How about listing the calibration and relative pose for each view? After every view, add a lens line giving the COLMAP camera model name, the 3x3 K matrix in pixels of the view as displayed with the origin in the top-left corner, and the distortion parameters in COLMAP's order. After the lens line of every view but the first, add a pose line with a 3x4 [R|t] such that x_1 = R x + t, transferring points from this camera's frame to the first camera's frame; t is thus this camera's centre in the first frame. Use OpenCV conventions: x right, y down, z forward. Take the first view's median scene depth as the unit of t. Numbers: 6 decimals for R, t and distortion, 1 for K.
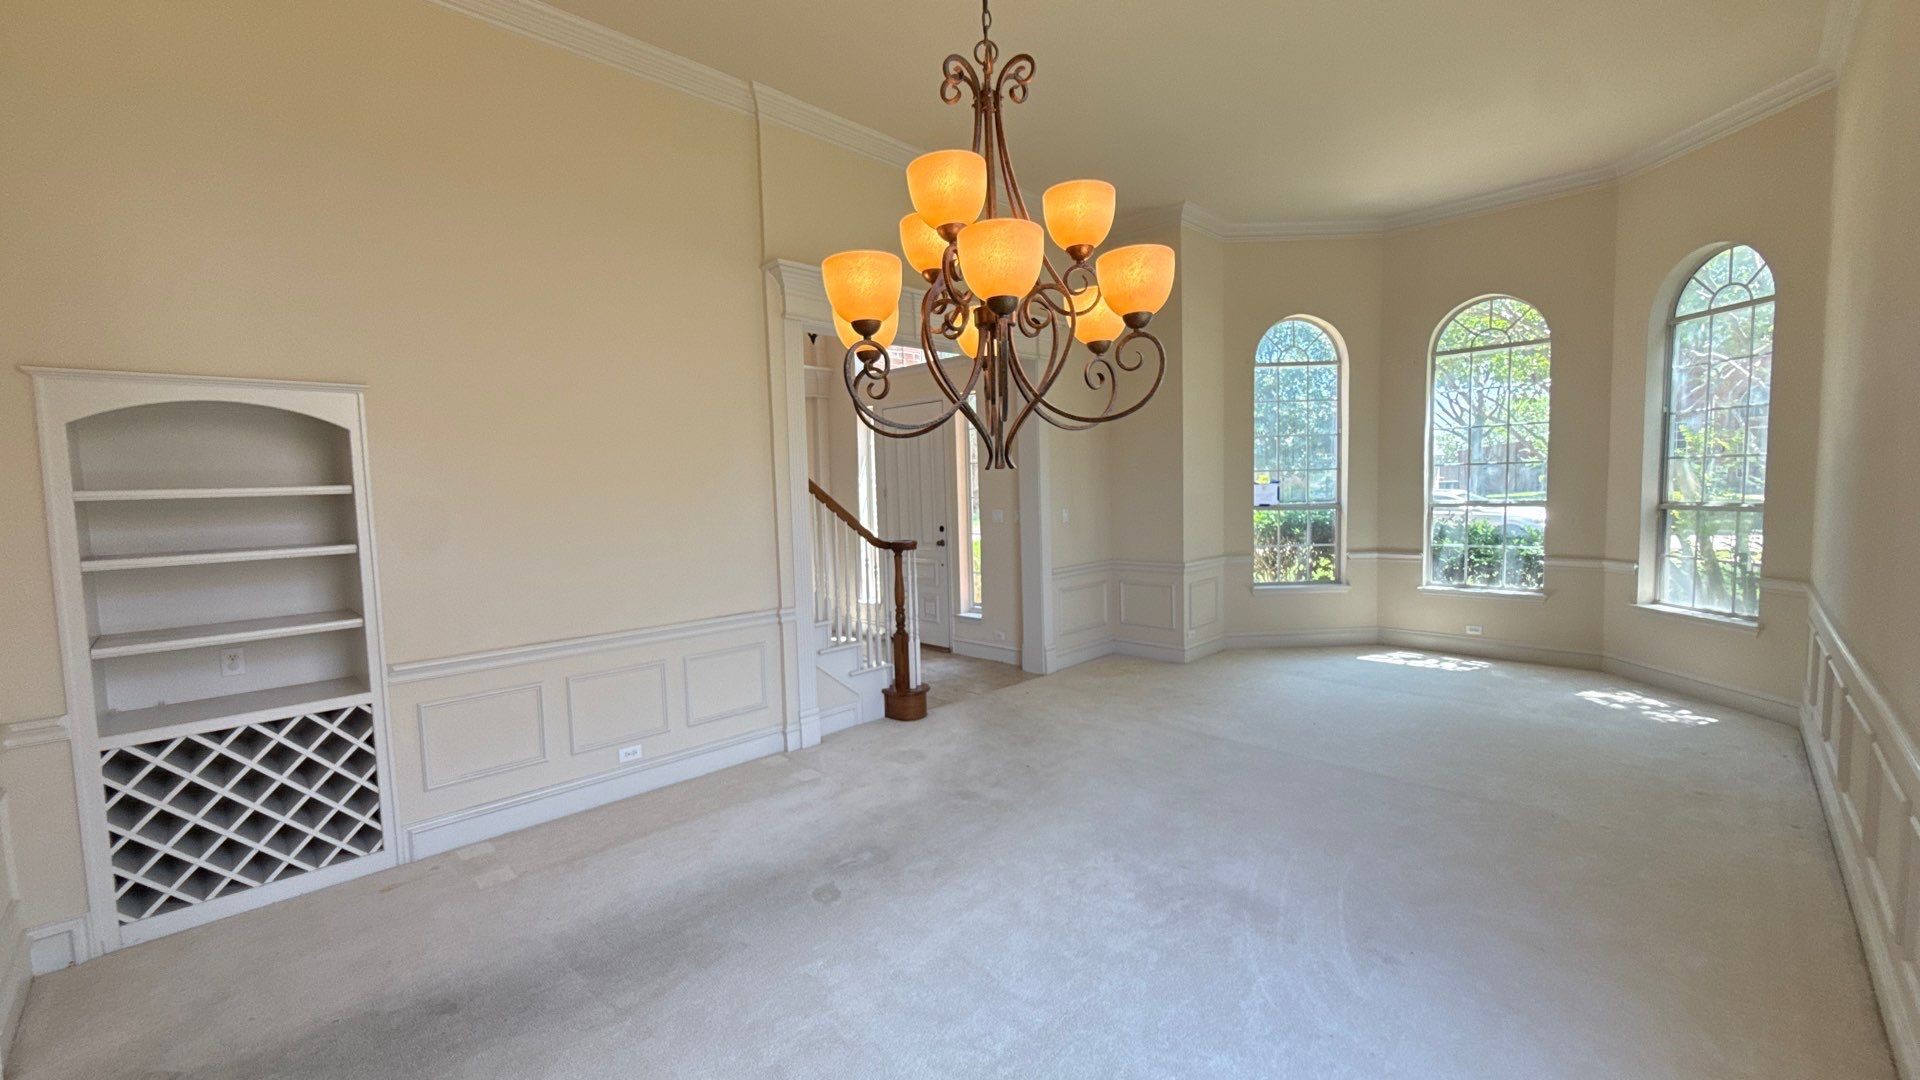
lens RADIAL K [[768.8, 0, 961.5], [0, 768.8, 539.8], [0, 0, 1]] dist [0.000117, 0.000163]
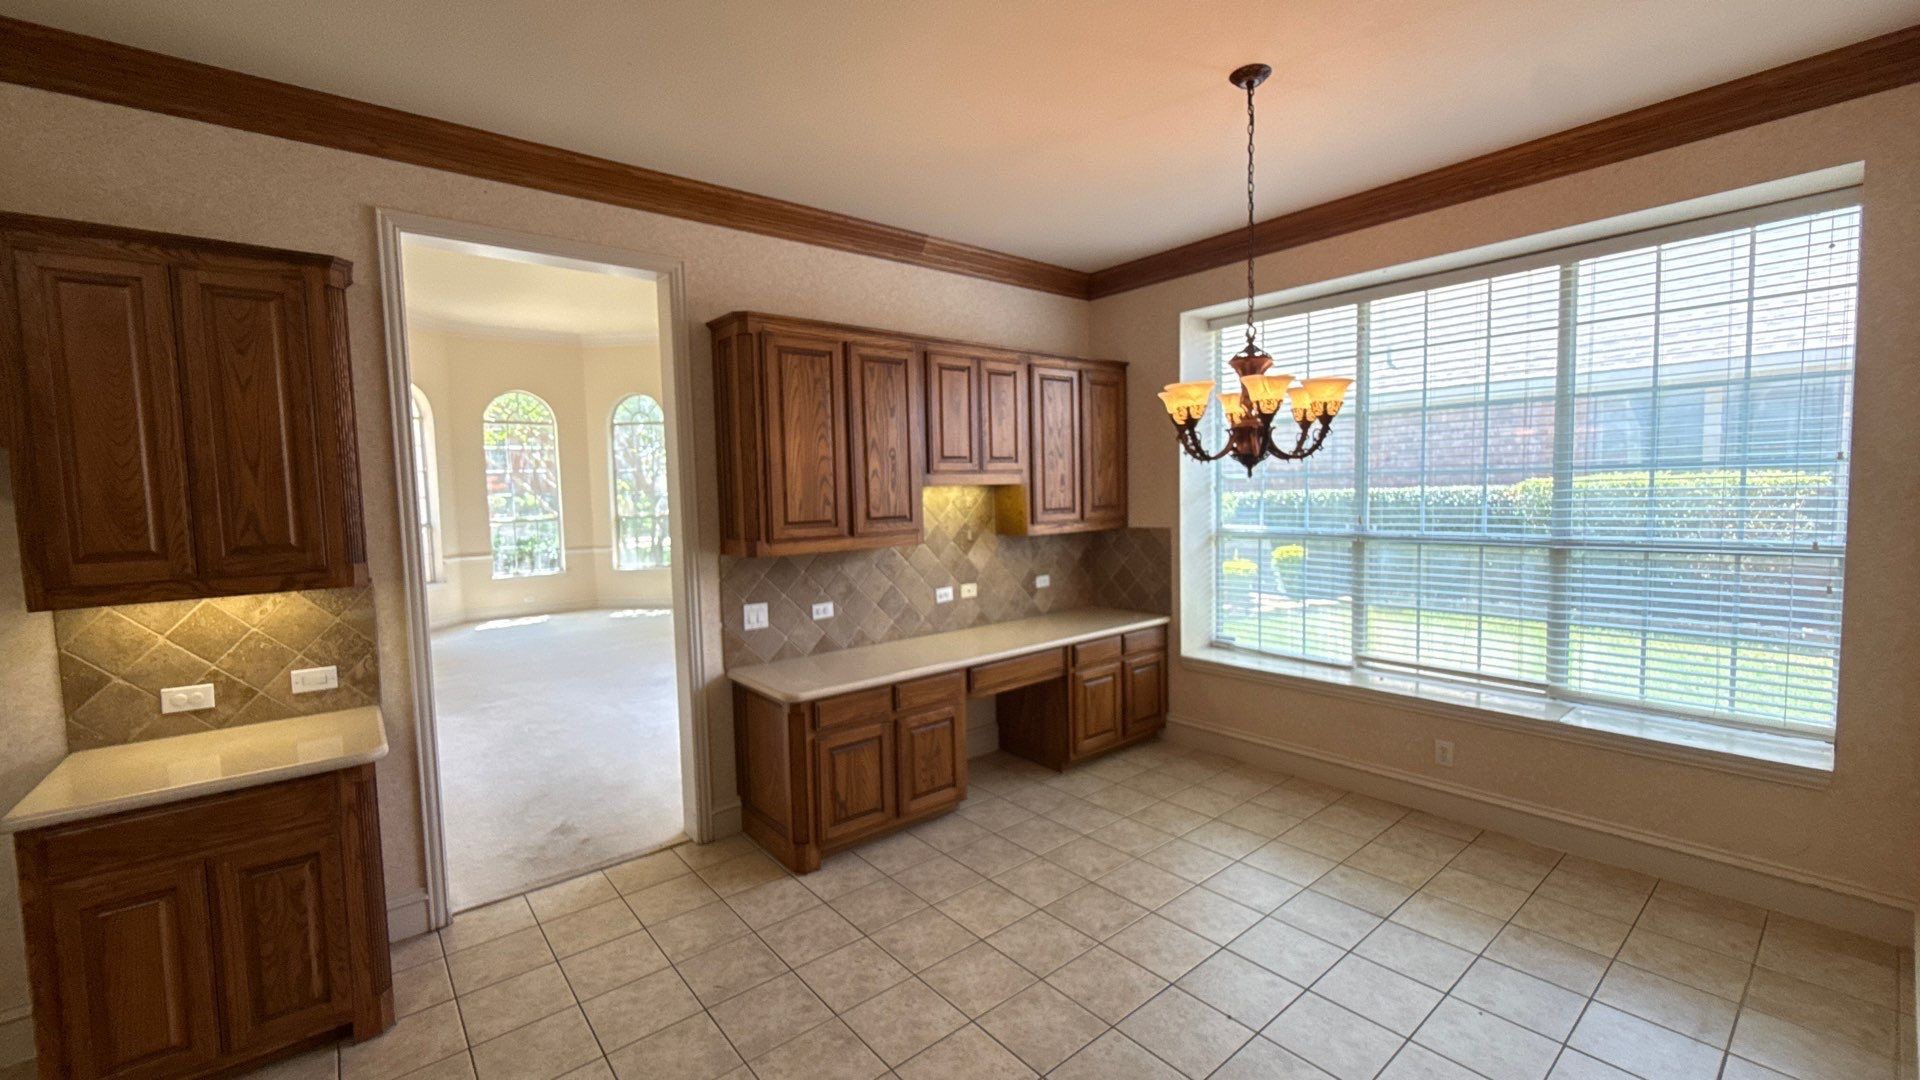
lens RADIAL K [[768.8, 0, 961.5], [0, 768.8, 539.8], [0, 0, 1]] dist [0.000117, 0.000163]
pose [[0.095638, -0.047071, 0.994303, -0.799052], [0.085944, 0.995542, 0.038863, 0.008948], [-0.991699, 0.081737, 0.099257, -0.053164]]
